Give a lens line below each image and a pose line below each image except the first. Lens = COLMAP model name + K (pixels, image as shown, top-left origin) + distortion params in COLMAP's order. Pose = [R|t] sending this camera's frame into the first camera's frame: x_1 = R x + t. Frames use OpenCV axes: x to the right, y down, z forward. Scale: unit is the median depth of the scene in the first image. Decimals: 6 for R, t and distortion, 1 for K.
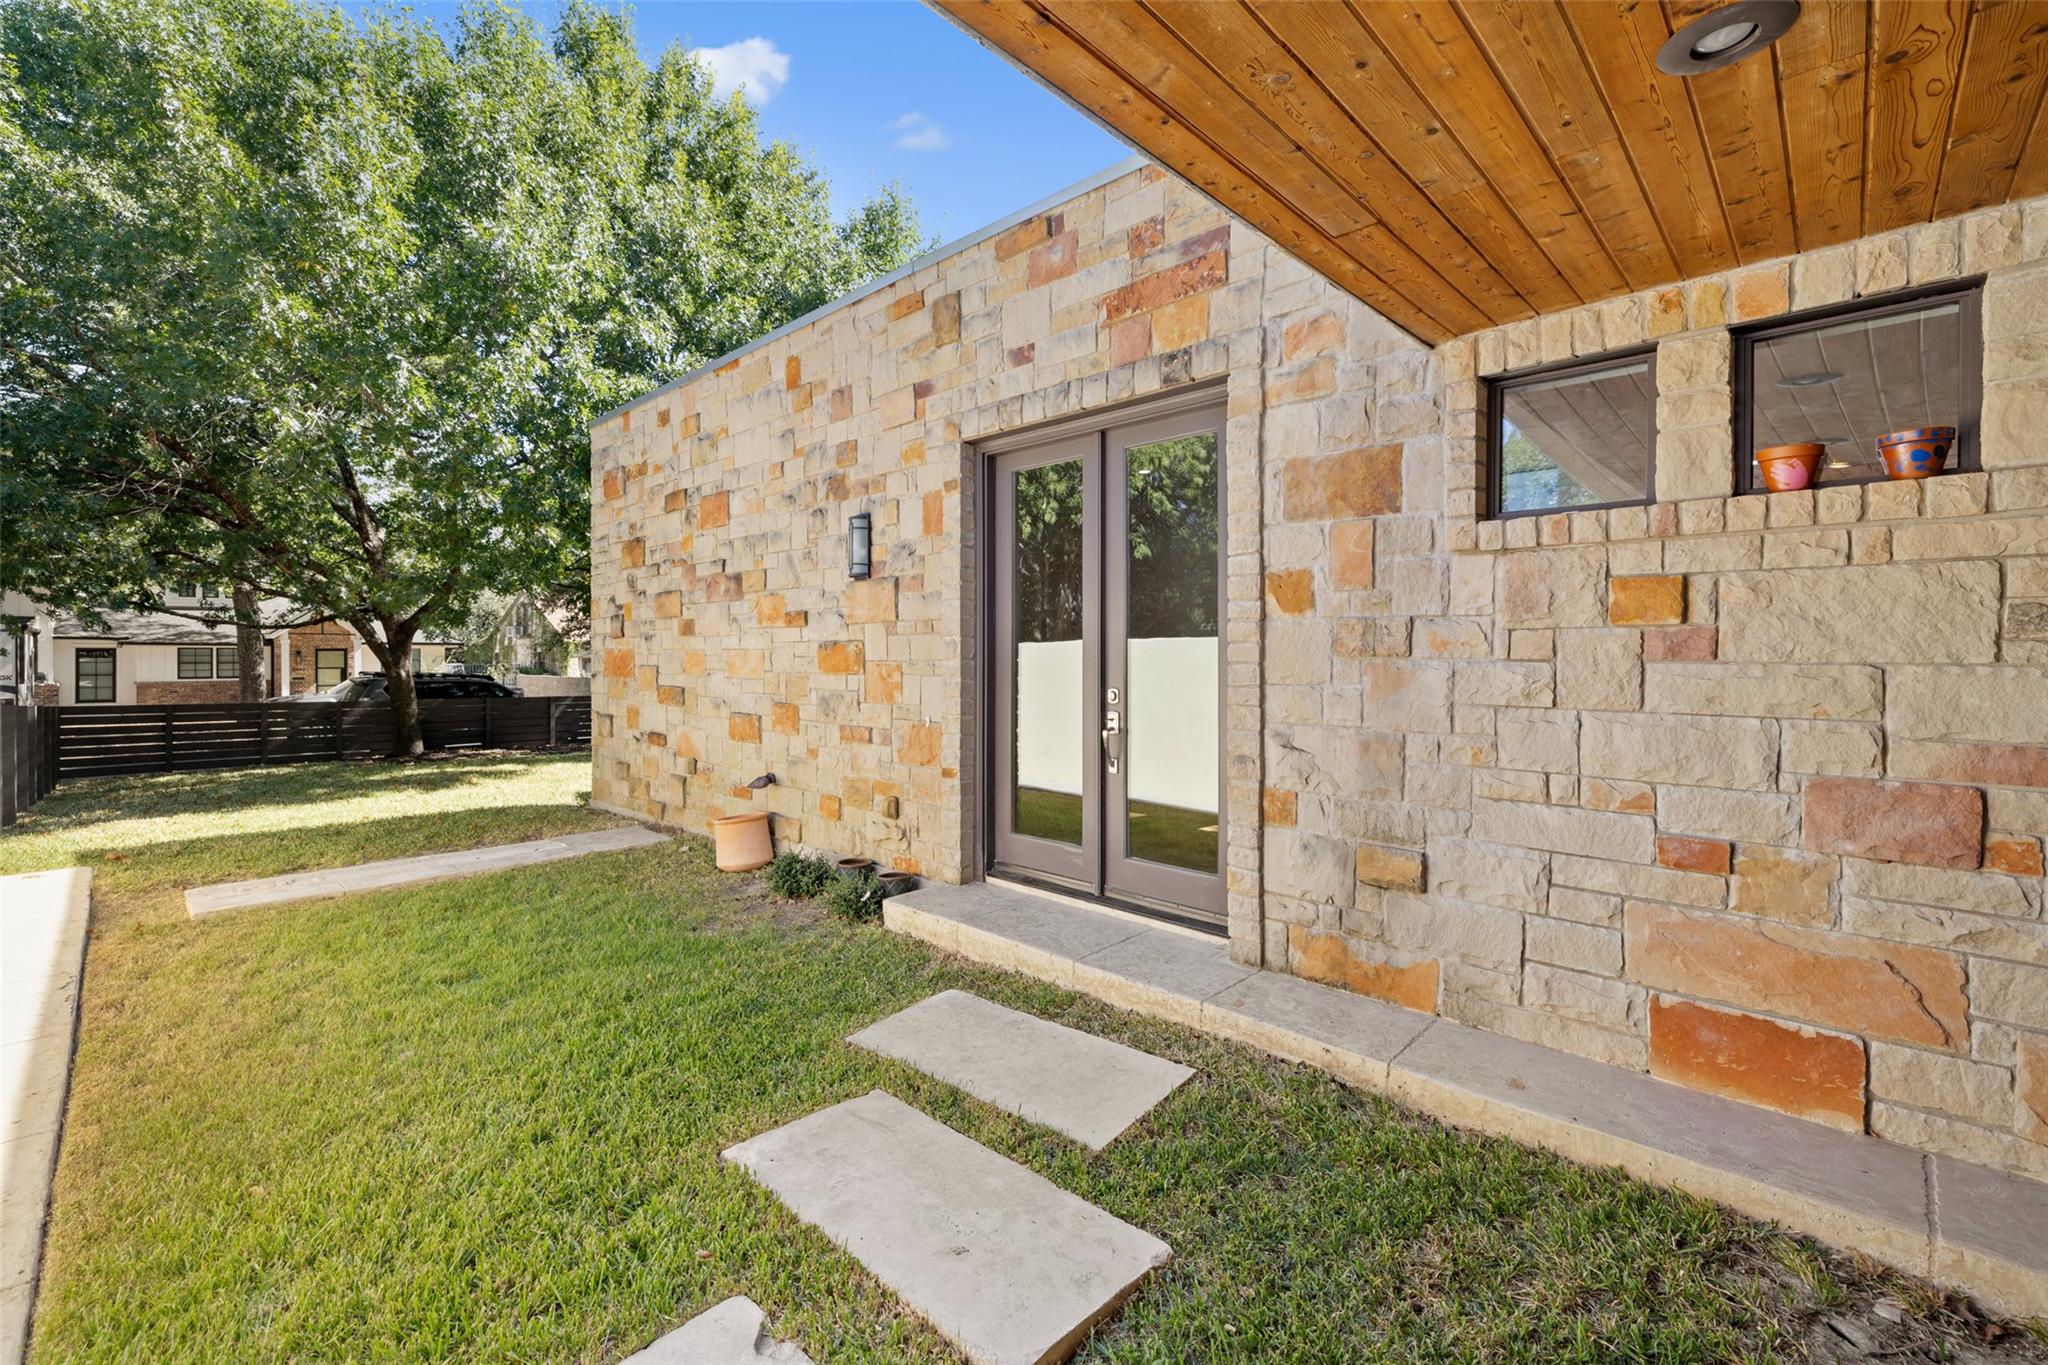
lens RADIAL K [[865.0, 0, 1032.6], [0, 865.0, 674.5], [0, 0, 1]] dist [-0.004474, -0.000456]
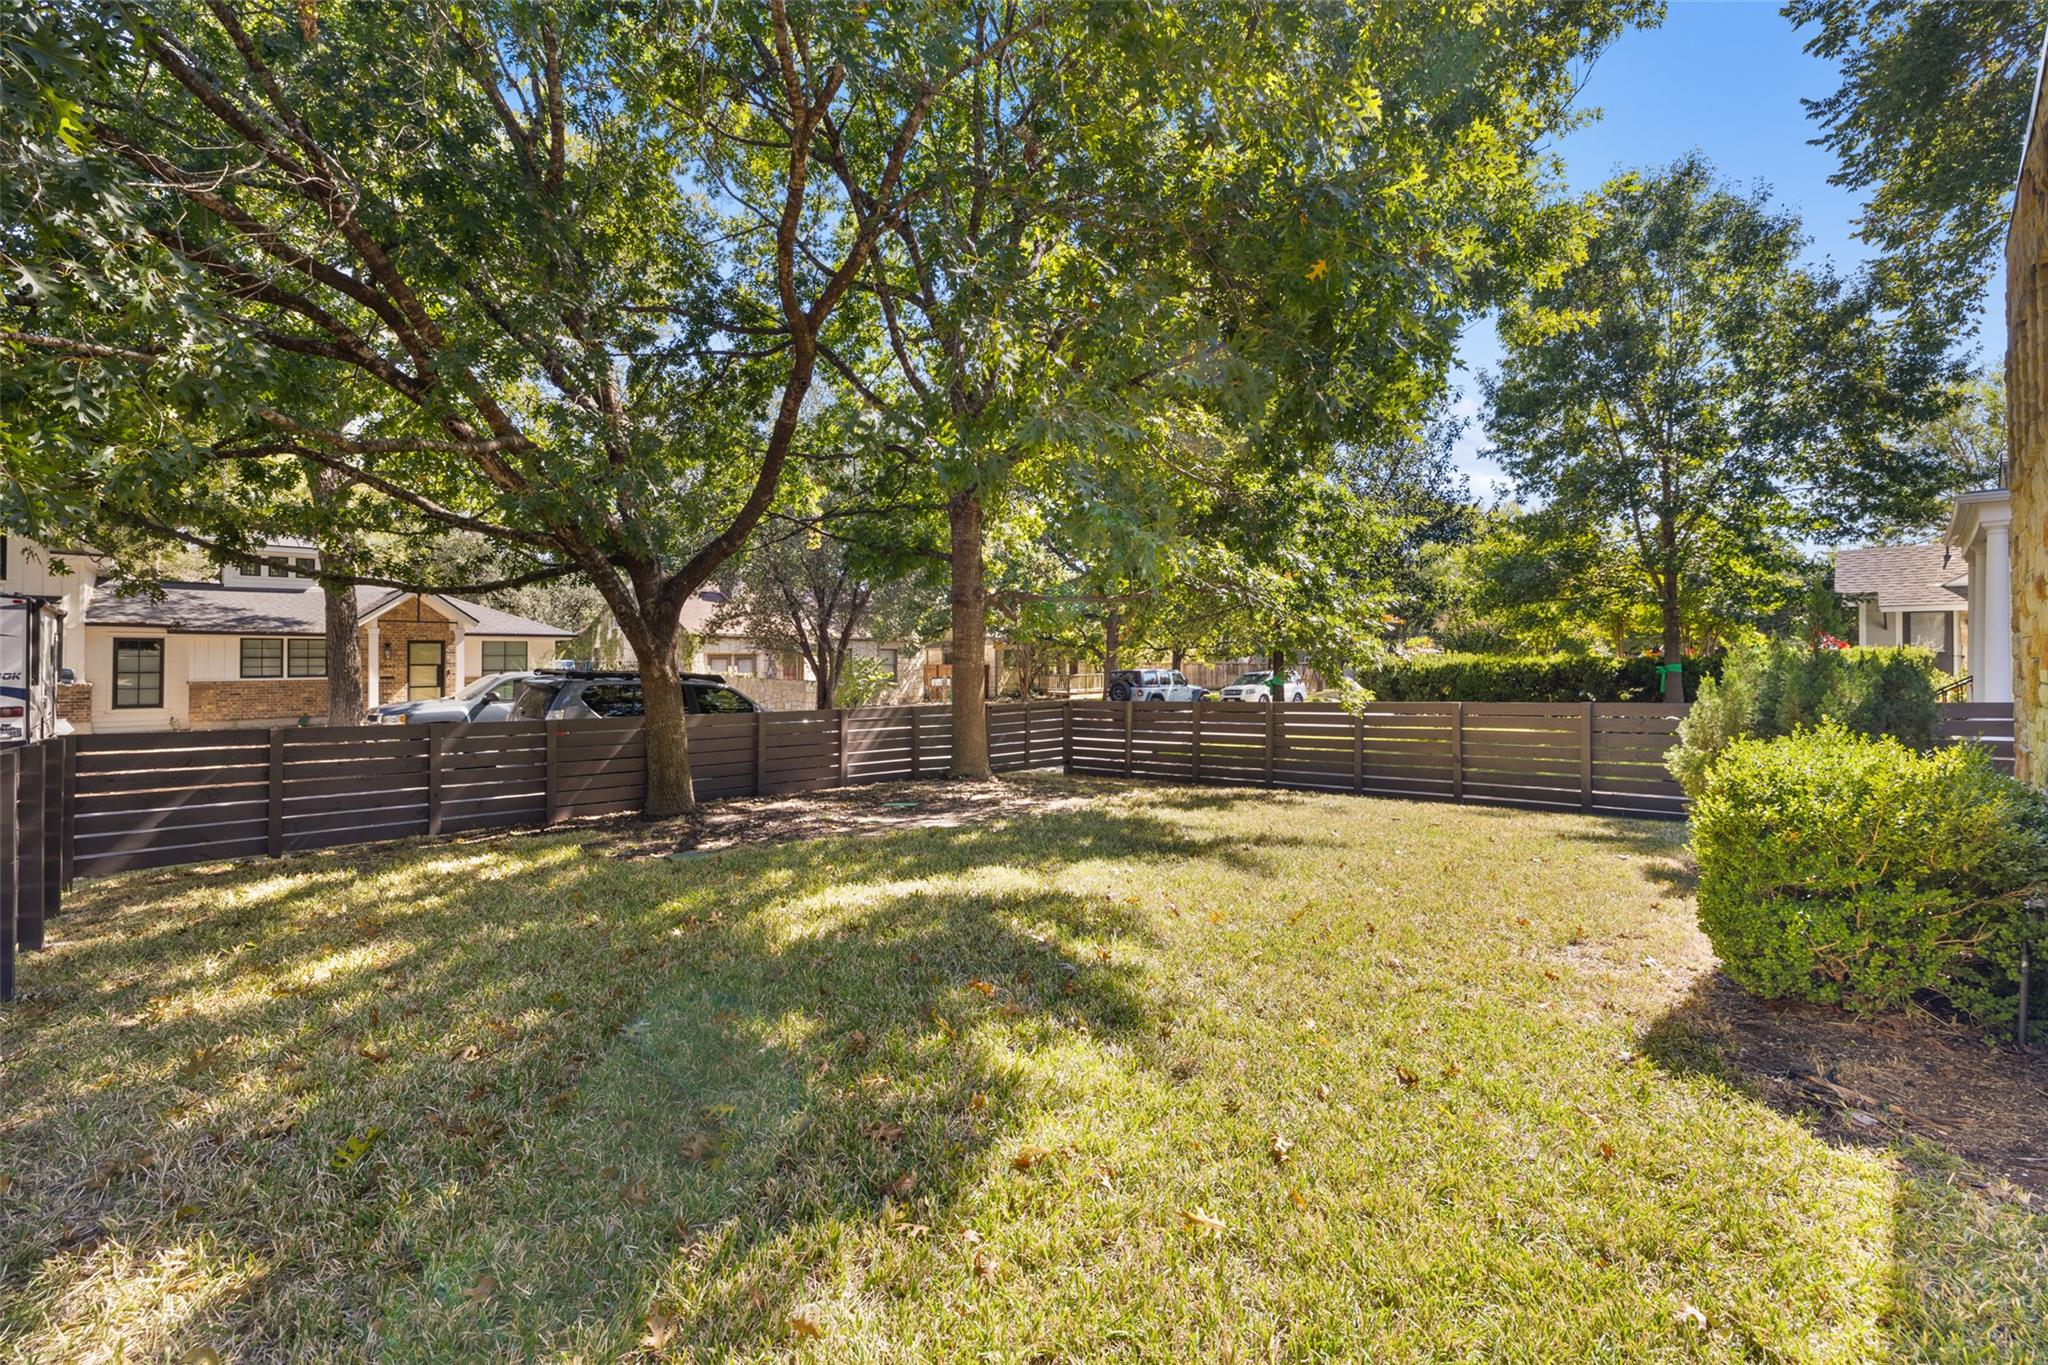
lens RADIAL K [[865.0, 0, 1015.2], [0, 865.0, 675.7], [0, 0, 1]] dist [-0.004474, -0.000456]
pose [[0.999552, 0.002301, -0.029829, -0.278720], [-0.002286, 0.999997, 0.000537, 0.001228], [0.029830, -0.000469, 0.999555, 0.250341]]
